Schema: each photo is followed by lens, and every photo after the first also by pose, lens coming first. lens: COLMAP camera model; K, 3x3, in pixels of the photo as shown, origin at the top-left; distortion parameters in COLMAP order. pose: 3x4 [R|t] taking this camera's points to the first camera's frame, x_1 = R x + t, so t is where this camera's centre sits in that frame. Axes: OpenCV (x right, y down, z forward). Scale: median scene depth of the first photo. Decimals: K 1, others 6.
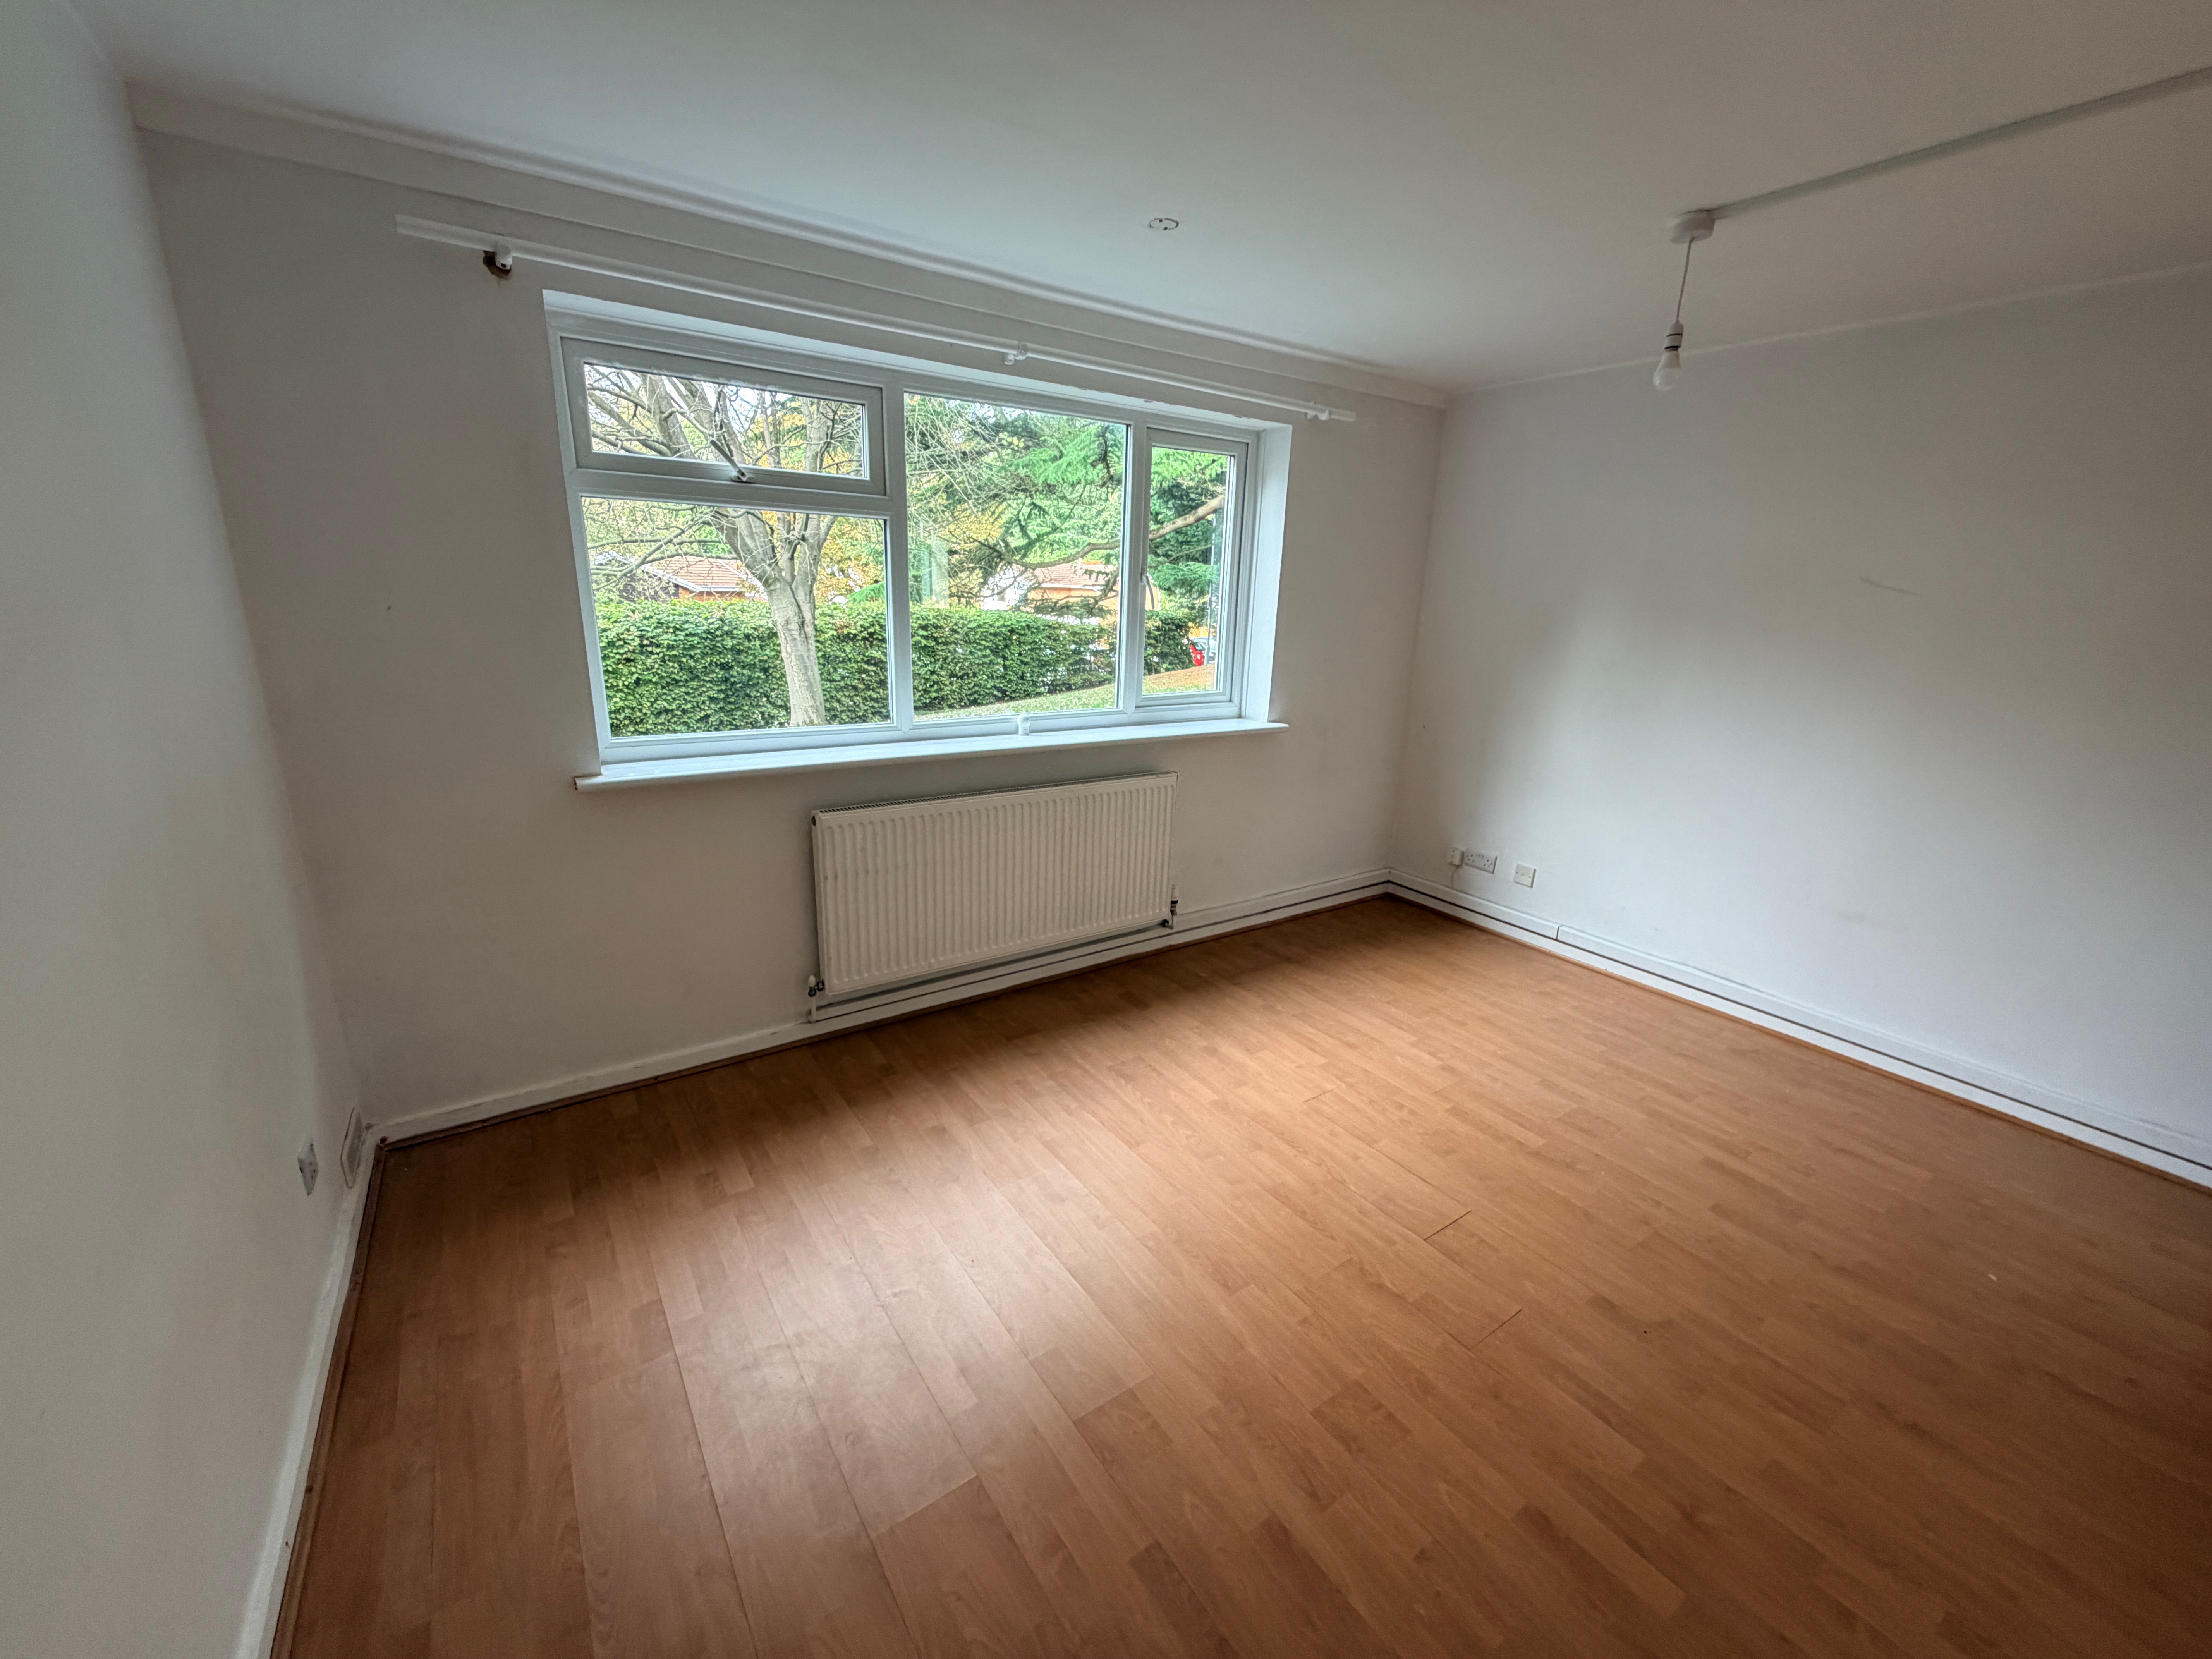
lens RADIAL K [[883.0, 0, 1100.0], [0, 883.0, 839.8], [0, 0, 1]] dist [0.002960, 0.000402]
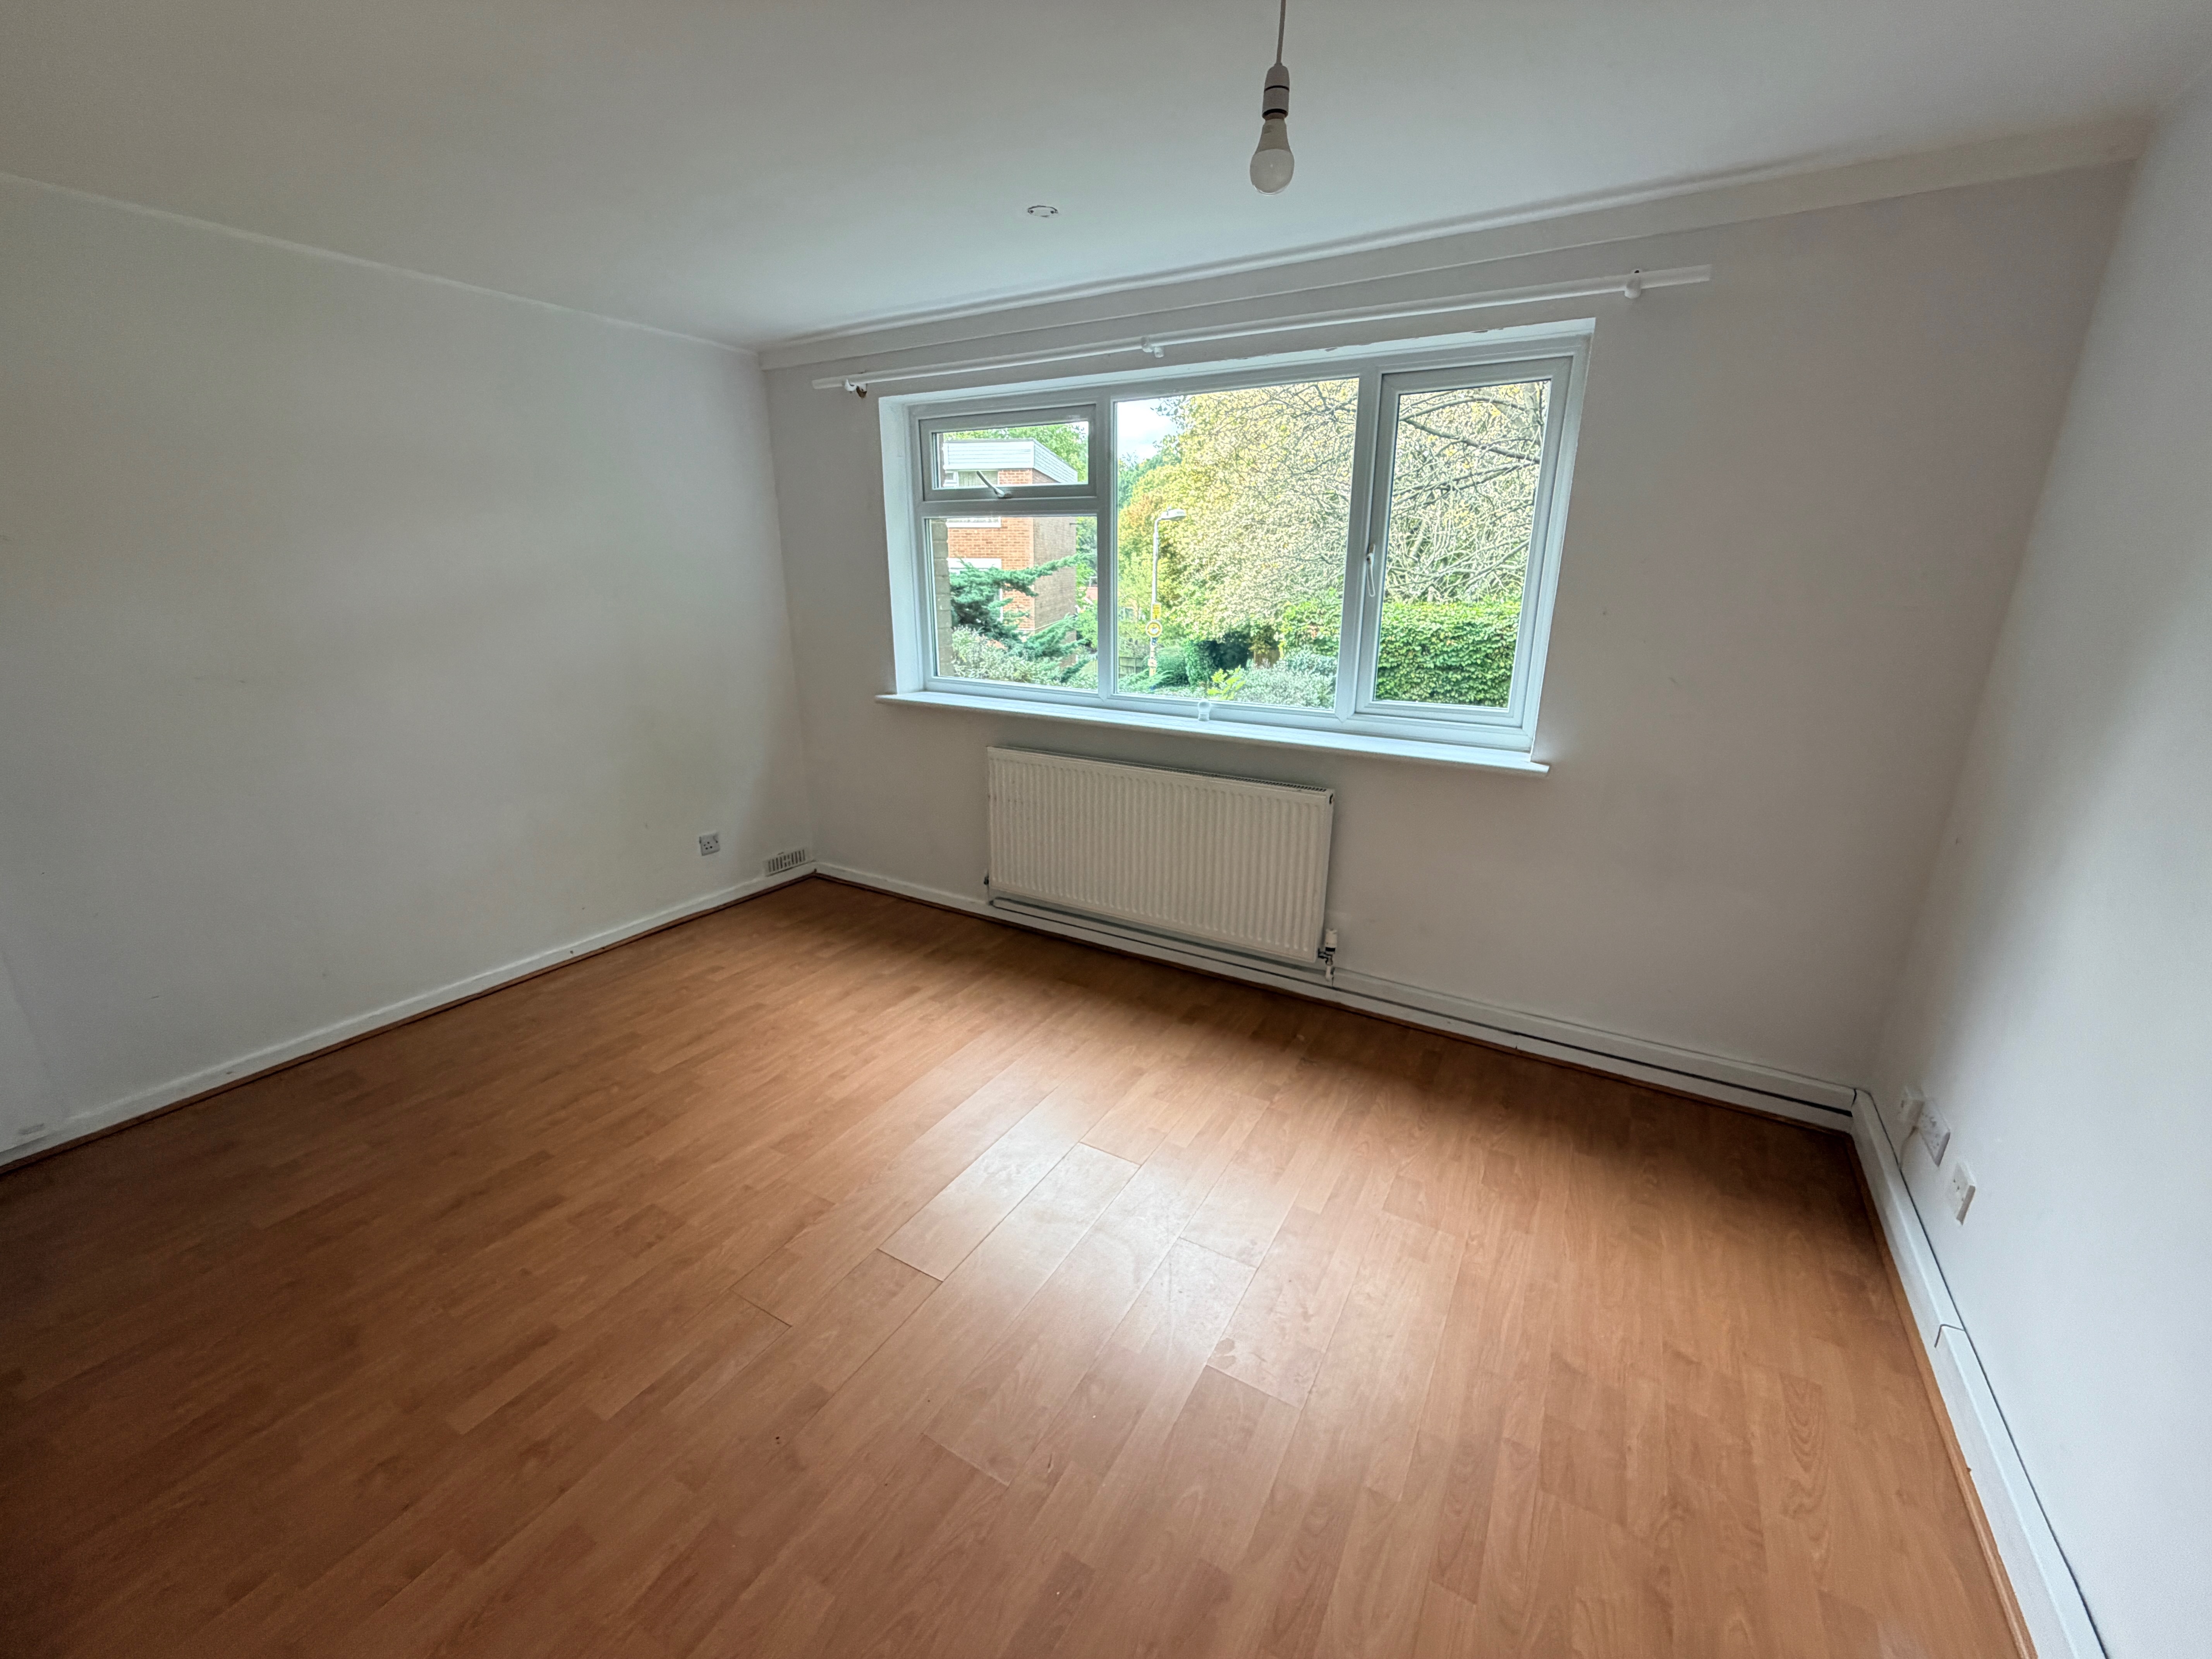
lens RADIAL K [[883.0, 0, 1092.1], [0, 883.0, 837.0], [0, 0, 1]] dist [0.002960, 0.000402]
pose [[0.420152, 0.240021, -0.875136, 0.939952], [-0.246789, 0.958260, 0.144336, -0.129114], [0.873251, 0.155331, 0.461850, 0.550935]]
